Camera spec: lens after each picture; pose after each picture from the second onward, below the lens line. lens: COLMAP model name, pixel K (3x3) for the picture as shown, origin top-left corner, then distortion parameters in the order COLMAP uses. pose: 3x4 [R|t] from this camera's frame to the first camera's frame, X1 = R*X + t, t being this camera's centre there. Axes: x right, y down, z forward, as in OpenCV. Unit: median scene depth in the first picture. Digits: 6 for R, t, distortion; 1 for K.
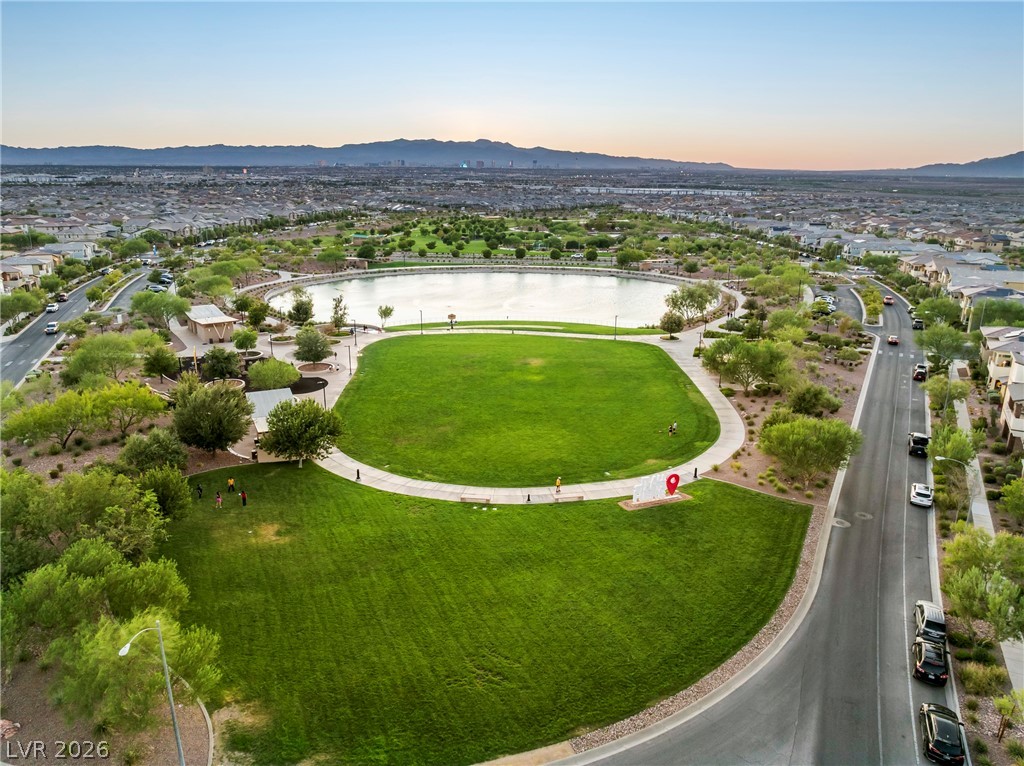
lens RADIAL K [[725.5, 0, 512.7], [0, 725.5, 377.6], [0, 0, 1]] dist [-0.054090, 0.023070]
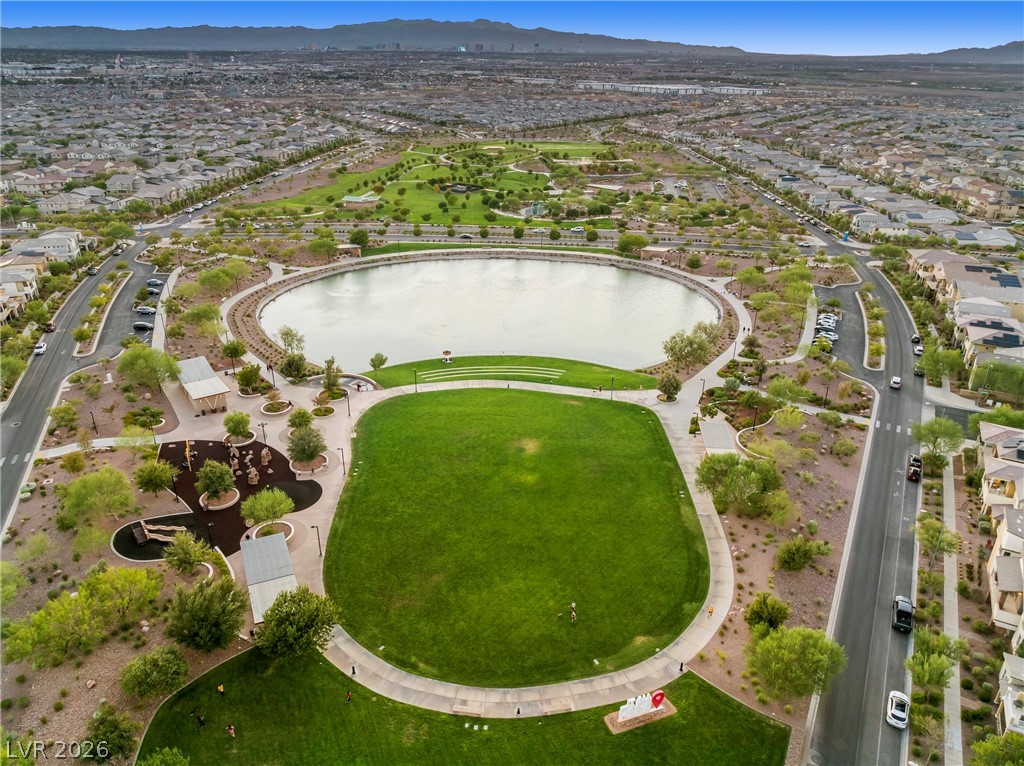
lens RADIAL K [[725.5, 0, 513.5], [0, 725.5, 377.3], [0, 0, 1]] dist [-0.054090, 0.023070]
pose [[1.000000, 0.000581, 0.000253, 0.006697], [-0.000612, 0.988978, 0.148063, -0.213100], [-0.000165, -0.148064, 0.988978, 0.024212]]
